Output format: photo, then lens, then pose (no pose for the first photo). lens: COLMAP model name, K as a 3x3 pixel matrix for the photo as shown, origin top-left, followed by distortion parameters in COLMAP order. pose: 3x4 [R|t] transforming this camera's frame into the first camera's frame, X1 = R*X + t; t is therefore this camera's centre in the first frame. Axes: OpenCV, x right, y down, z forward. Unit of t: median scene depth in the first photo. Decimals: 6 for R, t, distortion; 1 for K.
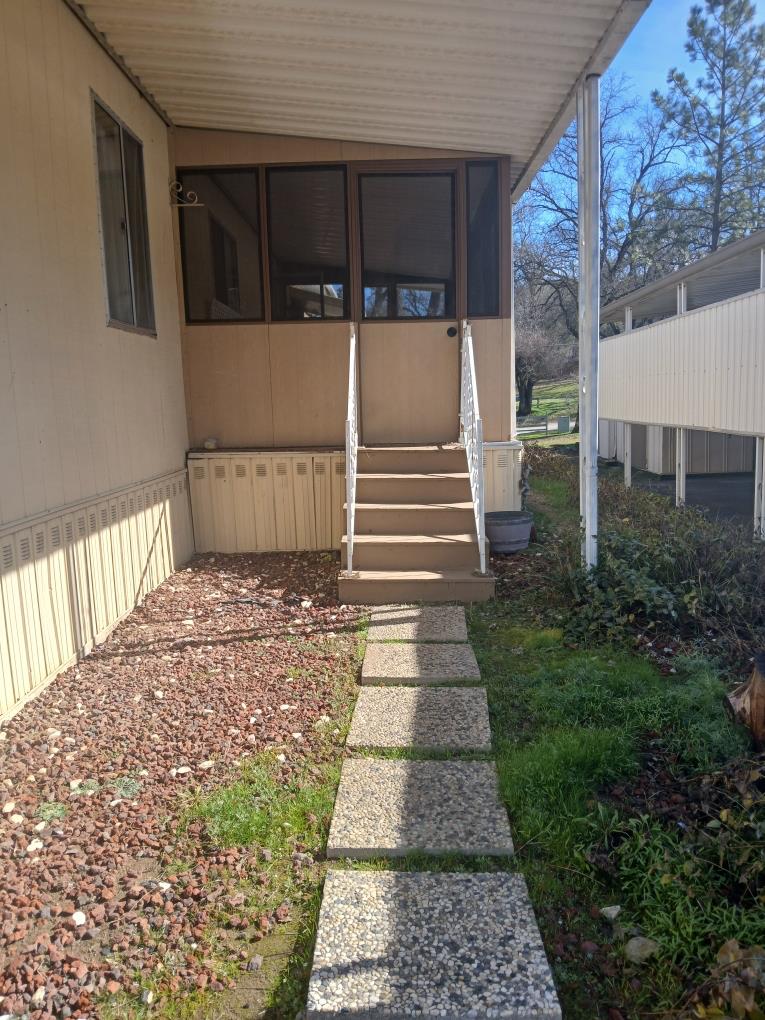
lens RADIAL K [[795.4, 0, 379.4], [0, 795.4, 511.3], [0, 0, 1]] dist [0.002760, -0.010252]
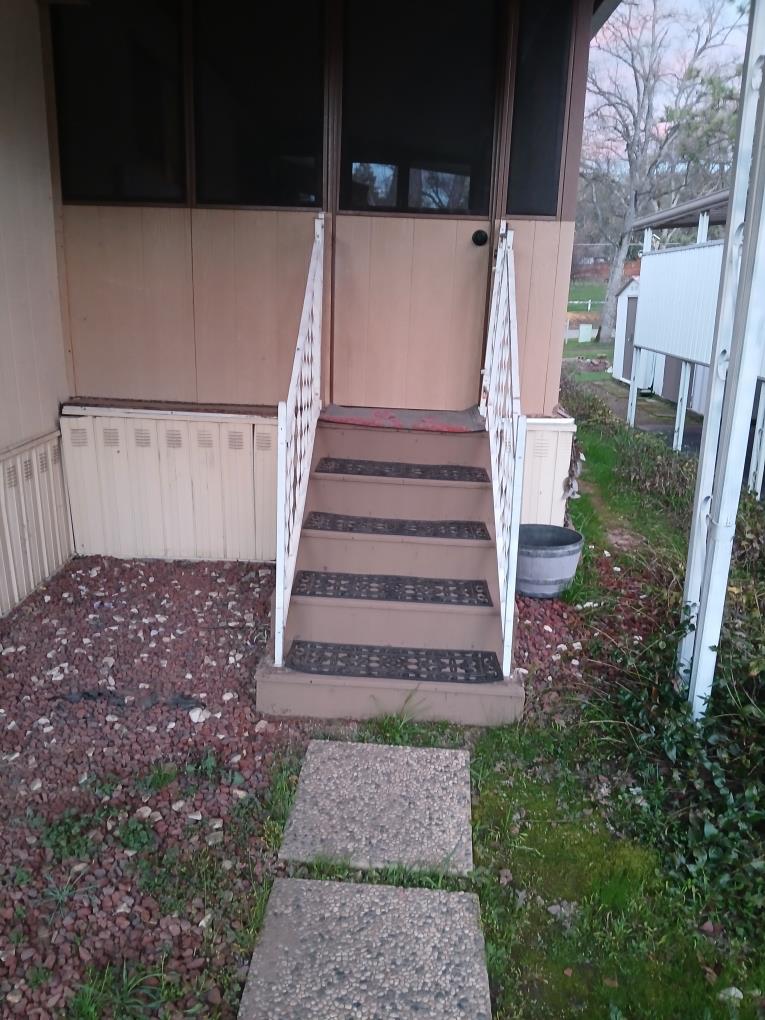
lens RADIAL K [[789.3, 0, 385.5], [0, 789.3, 510.7], [0, 0, 1]] dist [-0.007572, 0.000220]
pose [[0.998207, 0.059754, 0.003474, 0.026244], [-0.059678, 0.989135, 0.134354, -0.090388], [0.004592, -0.134321, 0.990927, 0.347990]]
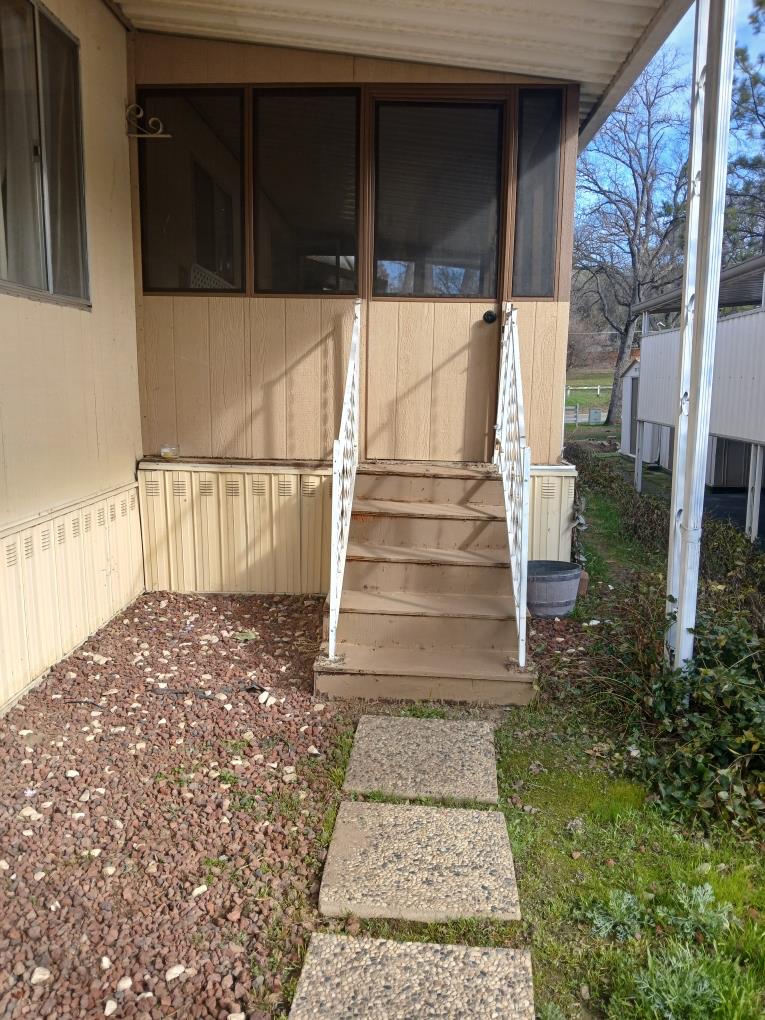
lens RADIAL K [[795.4, 0, 379.4], [0, 795.4, 511.3], [0, 0, 1]] dist [0.002760, -0.010252]
pose [[0.998611, 0.044772, -0.027771, 0.015070], [-0.044082, 0.998716, 0.024981, -0.054776], [0.028854, -0.023722, 0.999302, 0.235420]]
